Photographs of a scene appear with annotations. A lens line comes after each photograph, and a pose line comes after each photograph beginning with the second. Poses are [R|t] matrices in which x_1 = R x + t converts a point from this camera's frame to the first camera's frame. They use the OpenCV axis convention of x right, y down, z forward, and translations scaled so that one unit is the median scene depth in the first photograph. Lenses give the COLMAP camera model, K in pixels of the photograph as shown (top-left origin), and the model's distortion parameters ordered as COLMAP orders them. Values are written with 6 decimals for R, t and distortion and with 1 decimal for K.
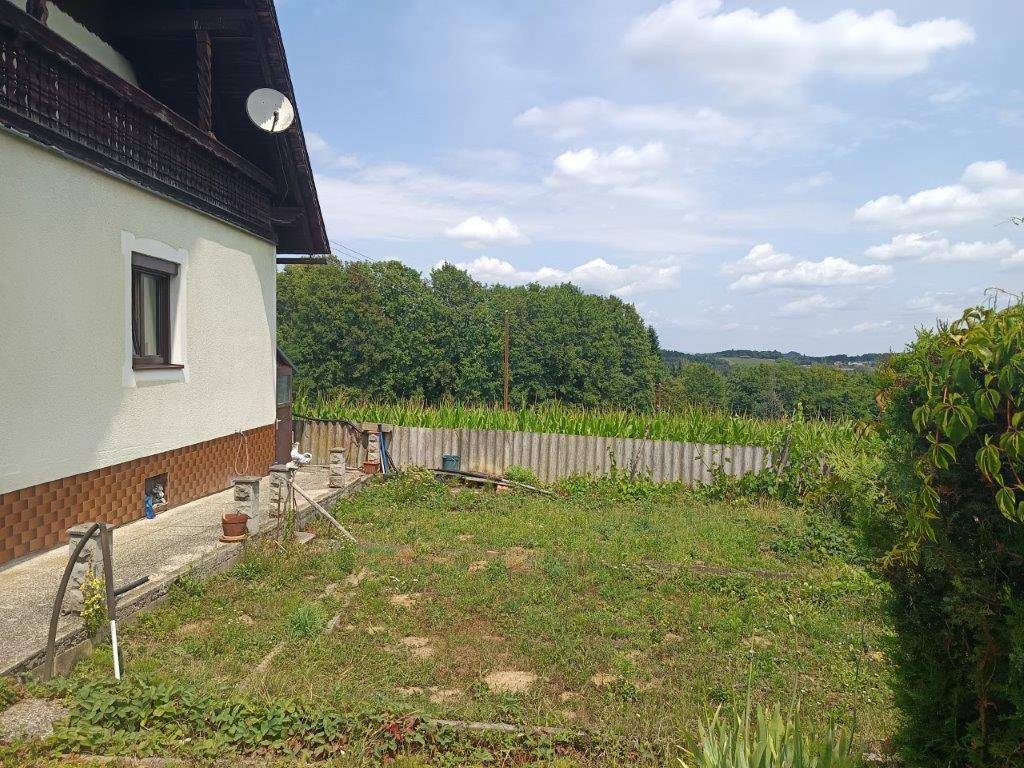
lens RADIAL K [[717.9, 0, 504.6], [0, 717.9, 391.4], [0, 0, 1]] dist [0.055265, -0.040003]
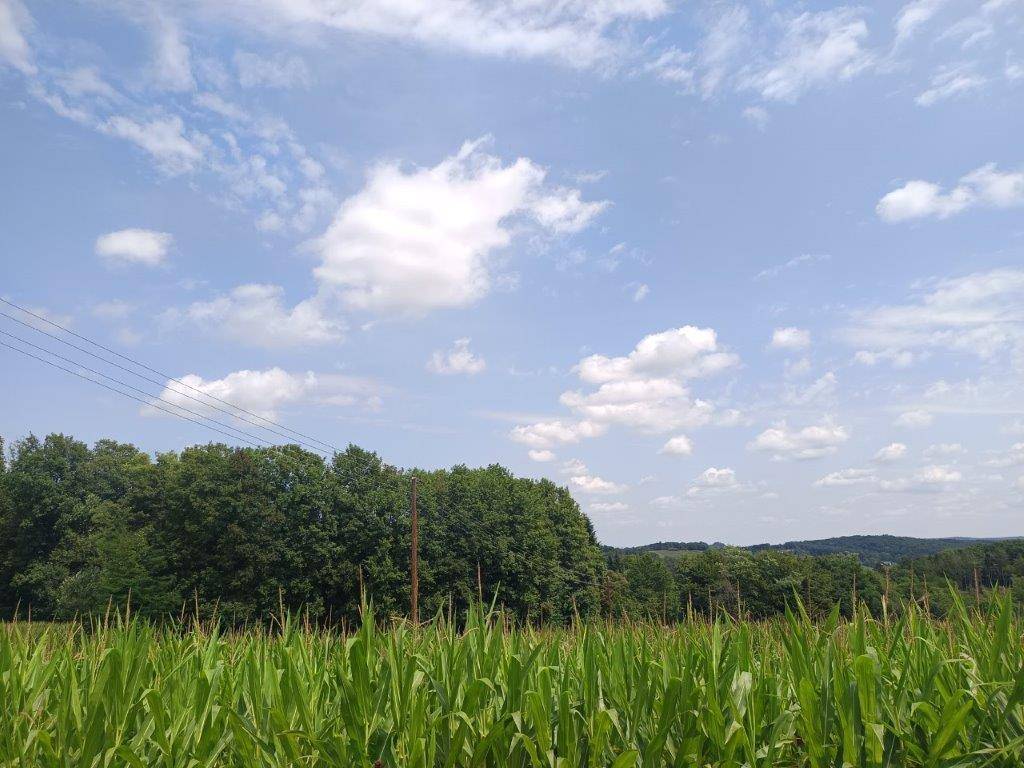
lens RADIAL K [[717.9, 0, 504.0], [0, 717.9, 390.3], [0, 0, 1]] dist [0.055265, -0.040003]
pose [[0.994183, -0.021924, 0.105445, 0.009048], [0.049990, 0.961143, -0.271487, 0.002727], [-0.095395, 0.275179, 0.956649, 0.131326]]
